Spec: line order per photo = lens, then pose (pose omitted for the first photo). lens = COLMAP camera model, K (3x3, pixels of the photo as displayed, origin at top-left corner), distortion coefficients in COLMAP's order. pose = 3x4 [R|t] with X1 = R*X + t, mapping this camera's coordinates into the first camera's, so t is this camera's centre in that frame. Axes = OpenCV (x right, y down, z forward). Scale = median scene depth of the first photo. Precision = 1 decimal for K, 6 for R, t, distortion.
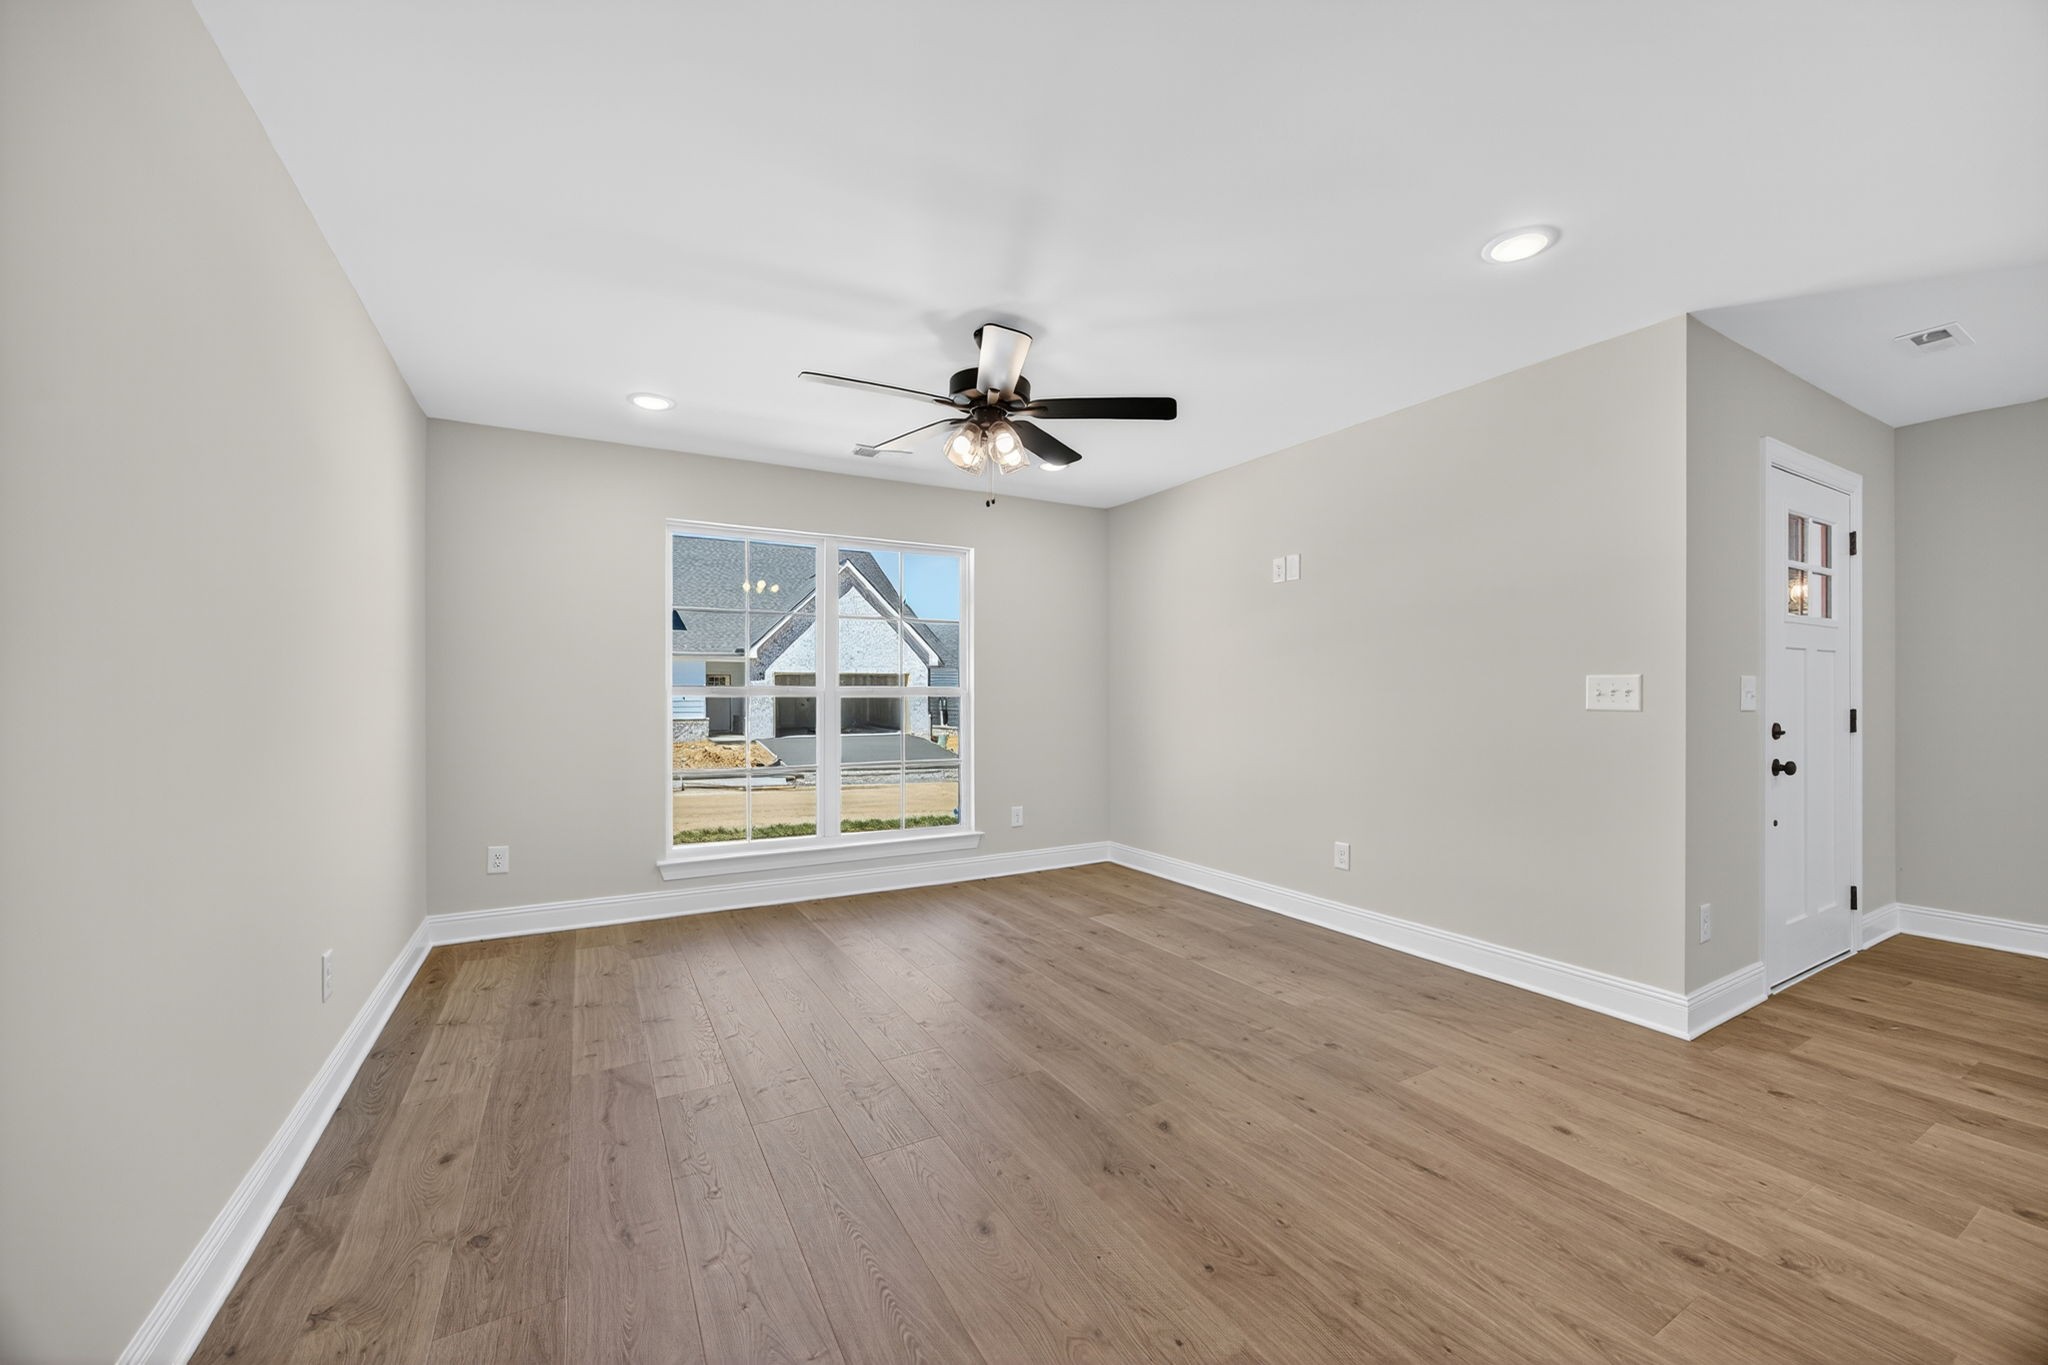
lens RADIAL K [[787.7, 0, 1035.5], [0, 787.7, 699.0], [0, 0, 1]] dist [-0.033178, 0.010494]
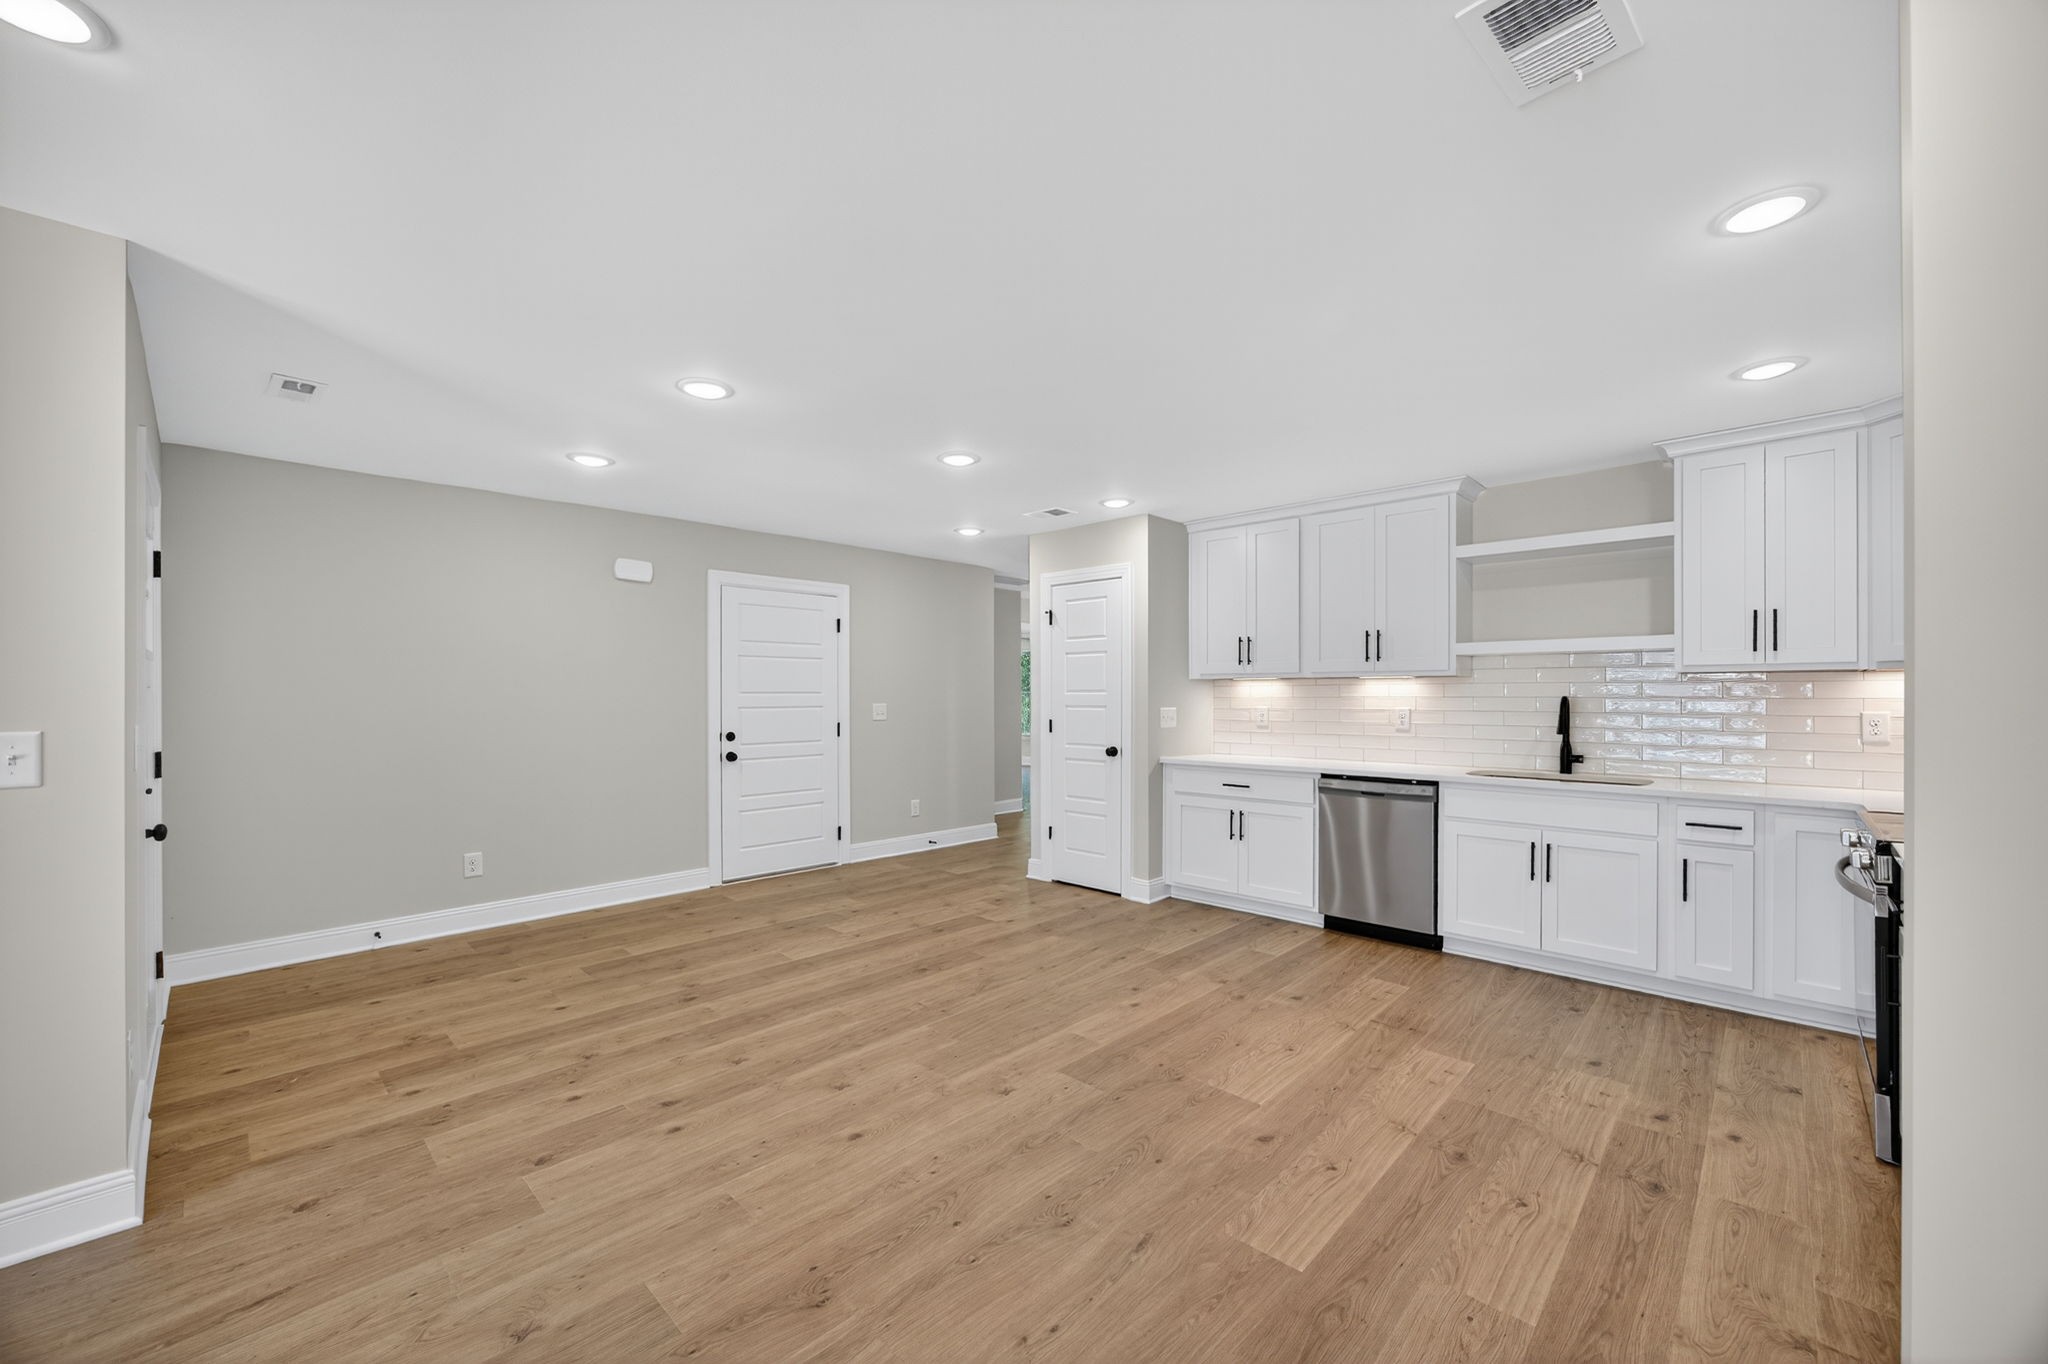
lens RADIAL K [[793.3, 0, 1043.4], [0, 793.3, 698.1], [0, 0, 1]] dist [-0.027716, 0.009787]
pose [[-0.287278, 0.000930, 0.957847, -0.121954], [0.008133, 0.999966, 0.001469, -0.059342], [-0.957813, 0.008212, -0.287276, 0.397634]]
